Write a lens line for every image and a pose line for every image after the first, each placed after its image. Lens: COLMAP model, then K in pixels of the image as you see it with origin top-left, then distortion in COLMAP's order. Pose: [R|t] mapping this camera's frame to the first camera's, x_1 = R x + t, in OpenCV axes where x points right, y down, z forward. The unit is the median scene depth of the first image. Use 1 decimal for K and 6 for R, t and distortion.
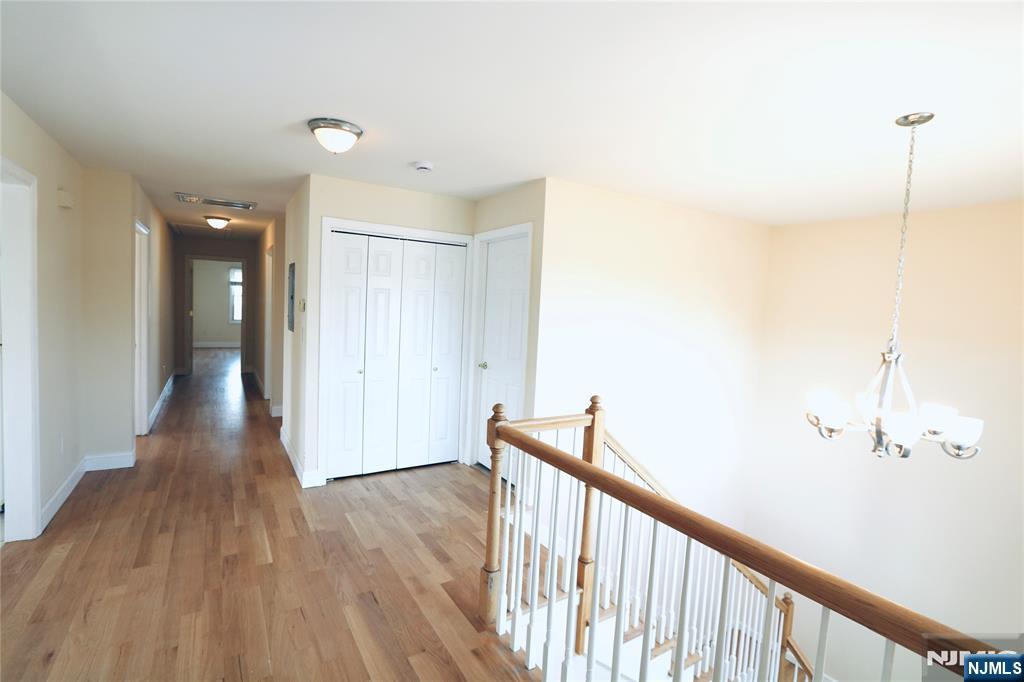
lens RADIAL K [[467.4, 0, 508.5], [0, 467.4, 336.7], [0, 0, 1]] dist [-0.019778, 0.003385]
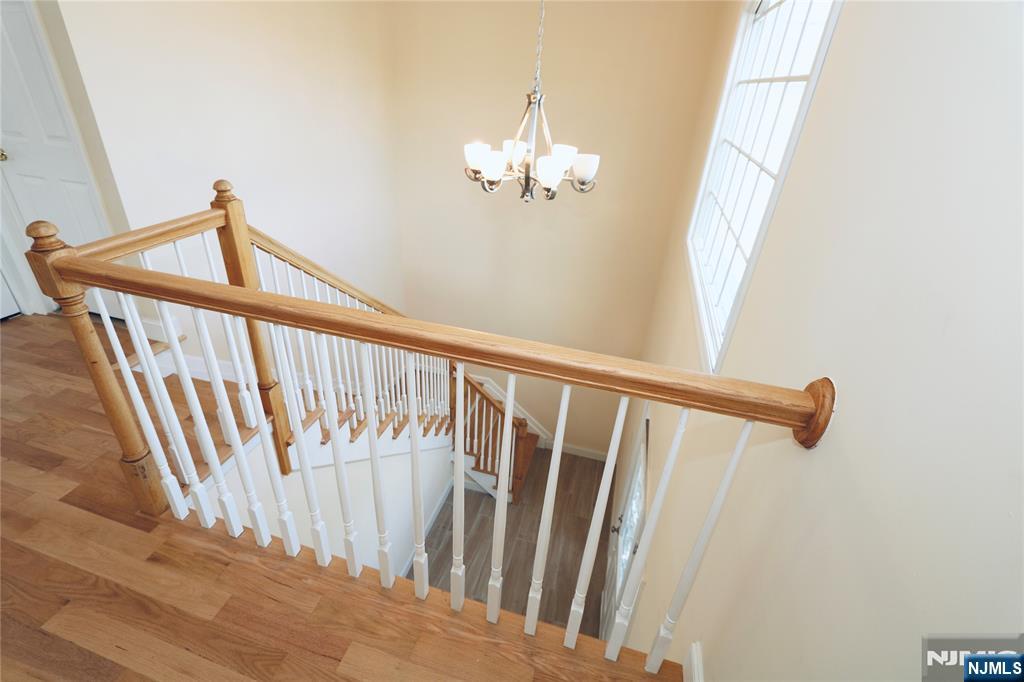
lens RADIAL K [[467.4, 0, 496.4], [0, 467.4, 329.4], [0, 0, 1]] dist [-0.019778, 0.003385]
pose [[0.753507, -0.323817, 0.572162, 0.034379], [0.034048, 0.888341, 0.457921, 0.024634], [-0.656557, -0.325566, 0.680397, 0.214861]]
